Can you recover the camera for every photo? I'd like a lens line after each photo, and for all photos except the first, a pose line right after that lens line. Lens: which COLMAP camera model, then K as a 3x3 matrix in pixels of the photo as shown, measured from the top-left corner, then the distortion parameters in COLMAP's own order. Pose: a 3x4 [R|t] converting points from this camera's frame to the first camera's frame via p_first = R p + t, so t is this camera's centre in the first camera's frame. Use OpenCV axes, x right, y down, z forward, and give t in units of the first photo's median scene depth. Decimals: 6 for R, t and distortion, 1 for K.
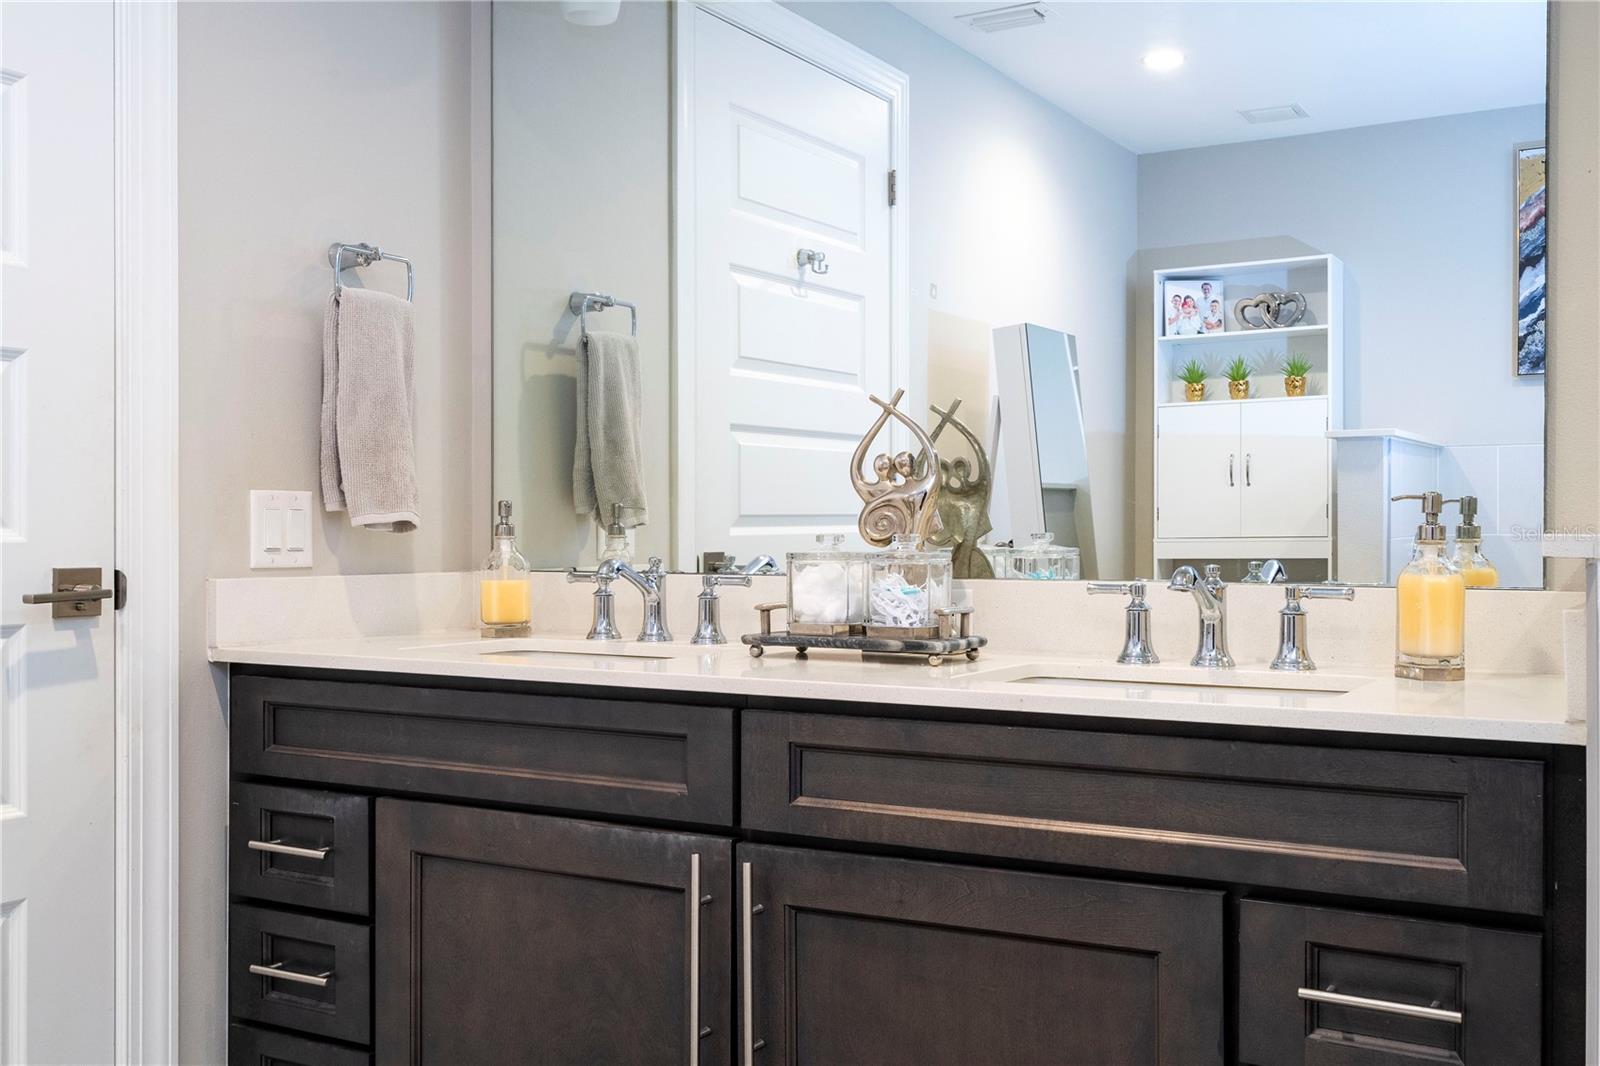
lens RADIAL K [[1596.9, 0, 812.9], [0, 1596.9, 538.5], [0, 0, 1]] dist [0.008214, 0.007914]
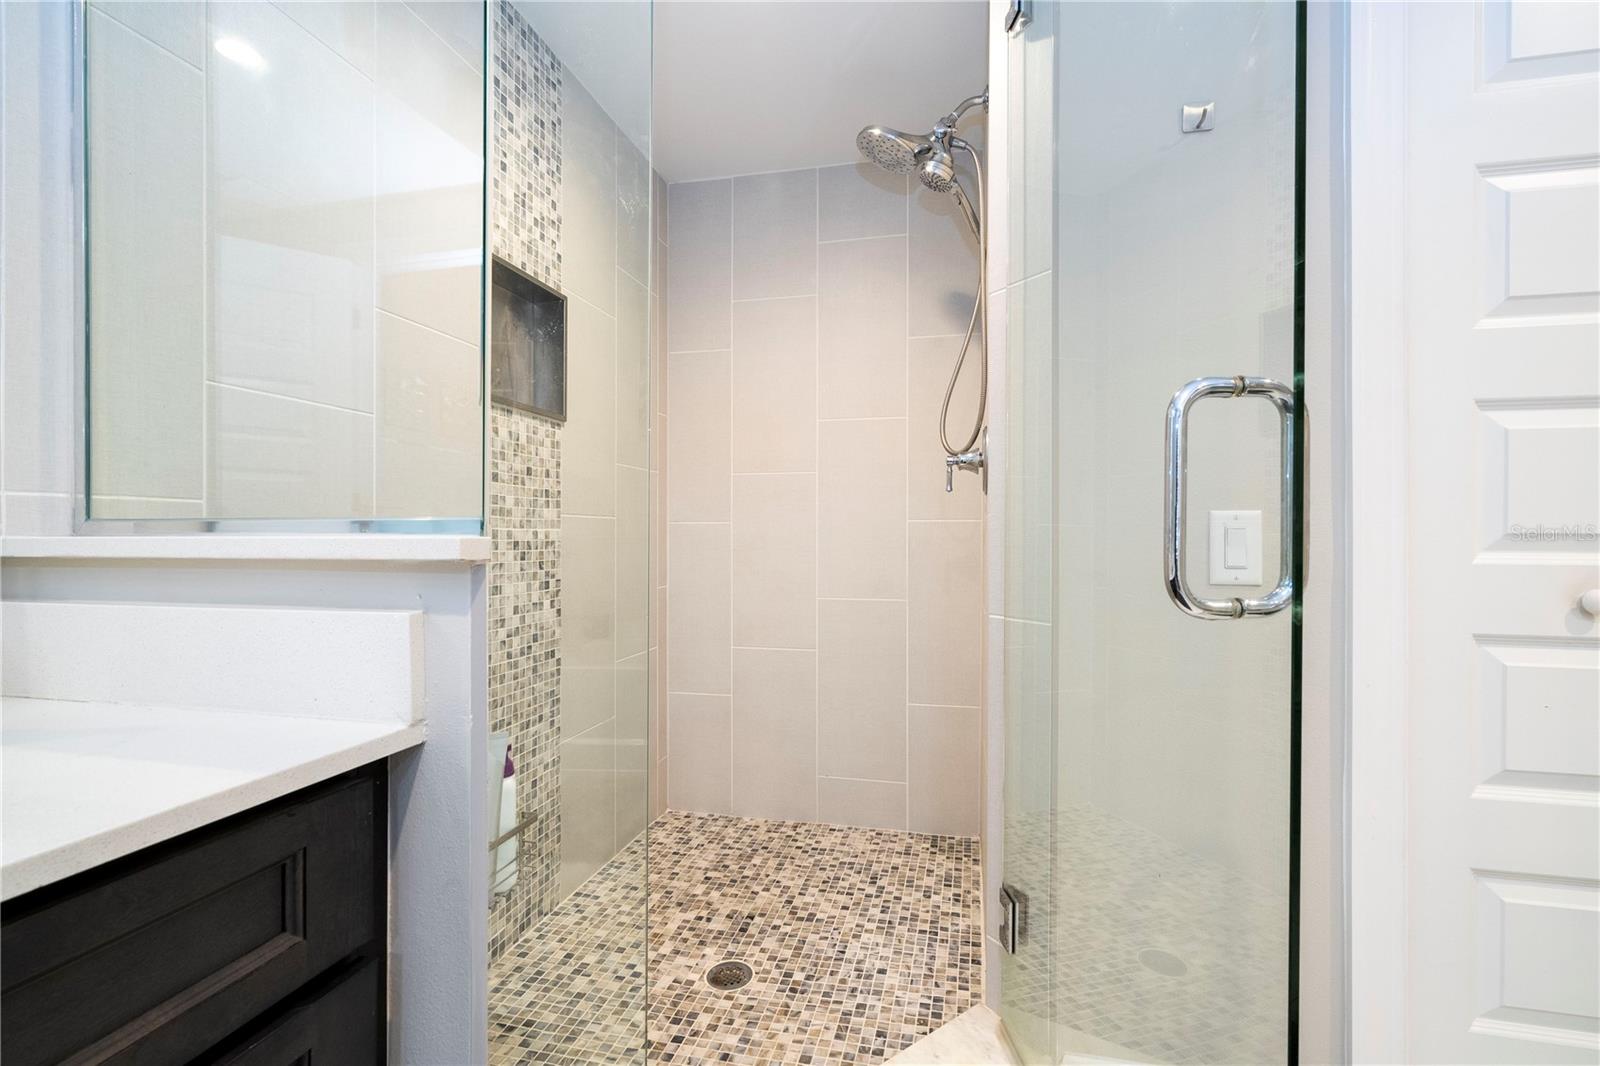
lens RADIAL K [[723.6, 0, 804.9], [0, 723.6, 534.2], [0, 0, 1]] dist [-0.000619, -0.000116]
pose [[-0.294221, 0.000573, 0.955737, -0.019206], [0.004661, 0.999989, 0.000836, -0.002269], [-0.955726, 0.004701, -0.294220, 0.551832]]
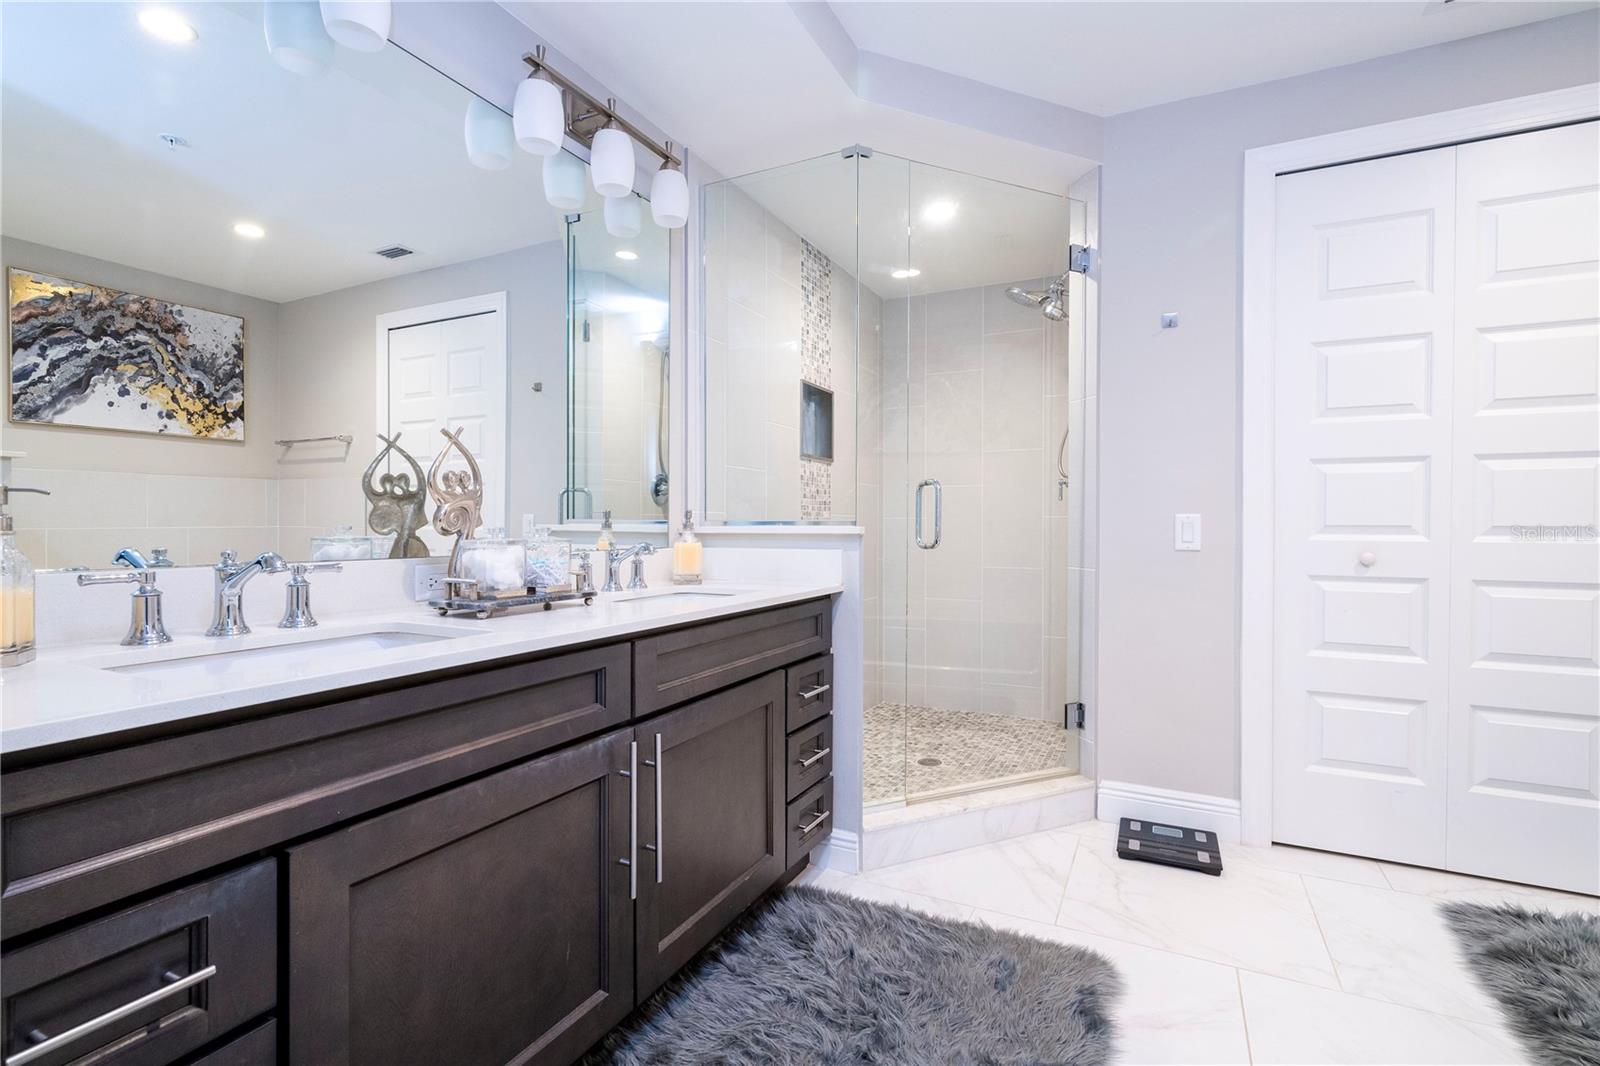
lens RADIAL K [[735.7, 0, 786.0], [0, 735.7, 524.6], [0, 0, 1]] dist [0.003933, 0.000139]
pose [[-0.035478, 0.002520, 0.999367, -0.615948], [0.004005, 0.999989, -0.002380, -0.001715], [-0.999362, 0.003918, -0.035488, 0.713134]]
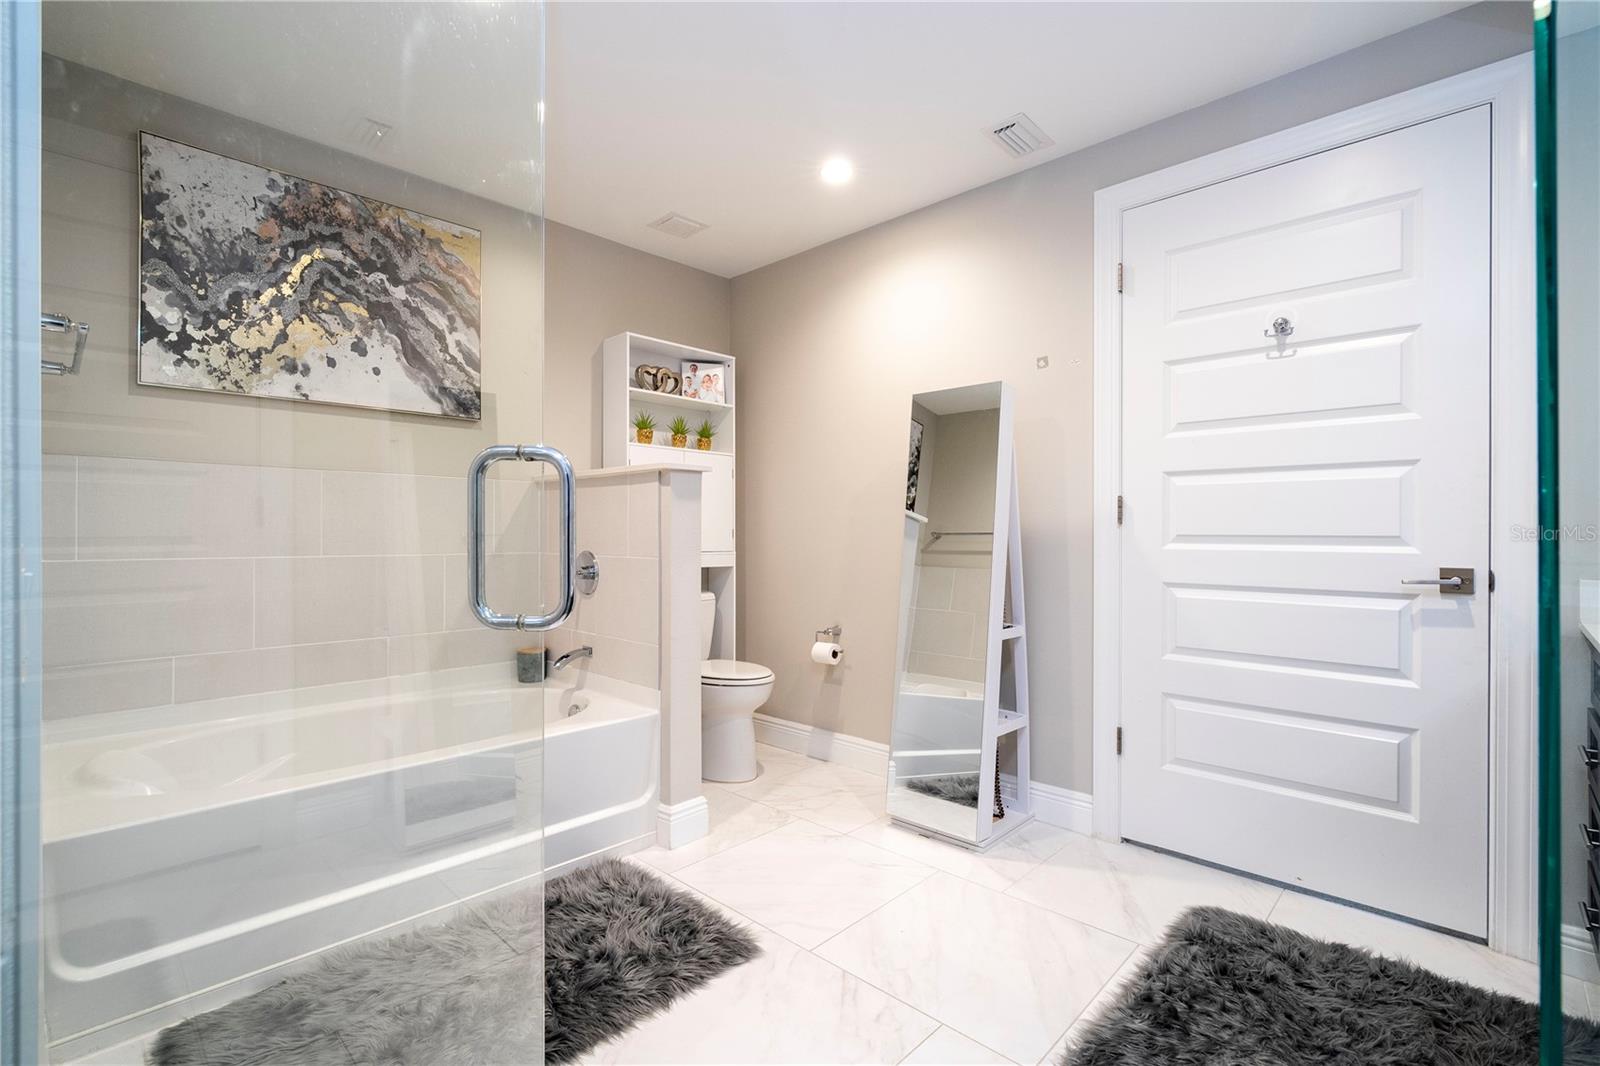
lens RADIAL K [[723.6, 0, 804.9], [0, 723.6, 534.2], [0, 0, 1]] dist [-0.000619, -0.000116]
pose [[-0.228453, 0.001684, -0.973554, 0.522800], [-0.006516, 0.999973, 0.003258, -0.018548], [0.973533, 0.007089, -0.228436, 0.404437]]
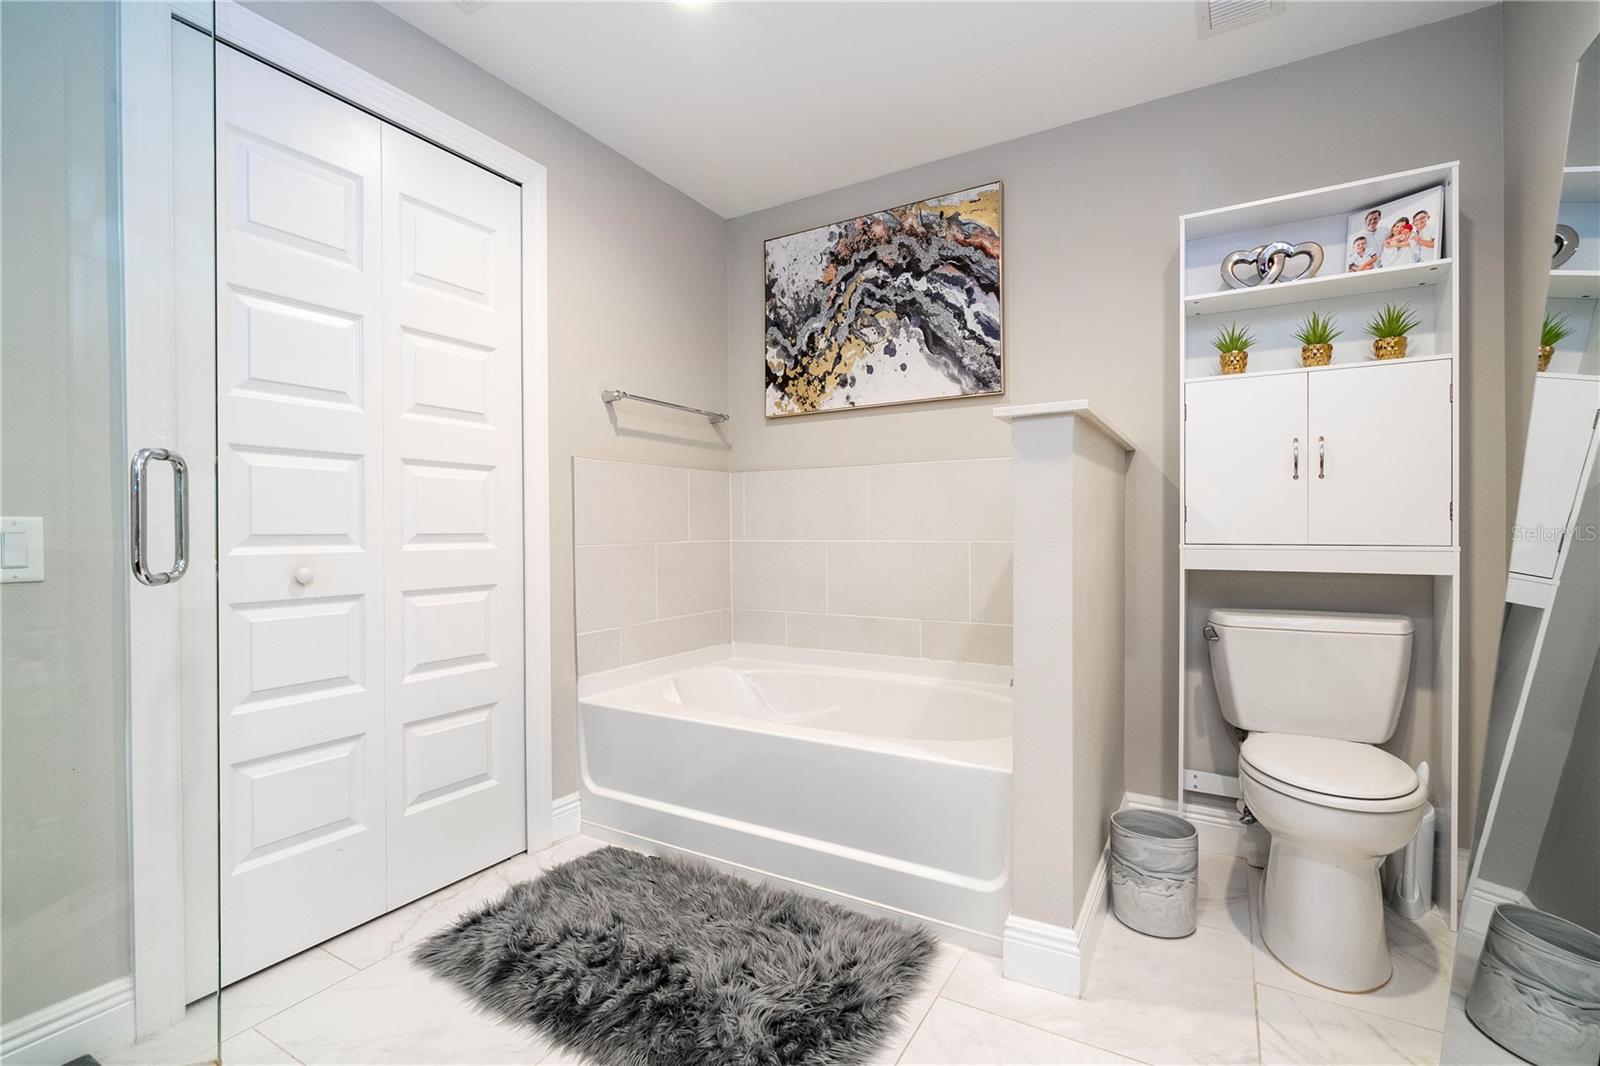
lens RADIAL K [[712.9, 0, 800.0], [0, 712.9, 533.0], [0, 0, 1]] dist [-0.001623, 0.000160]
pose [[-0.999962, 0.008360, -0.002453, -0.226297], [0.008334, 0.999909, 0.010569, -0.004643], [0.002541, 0.010548, -0.999941, 0.668416]]
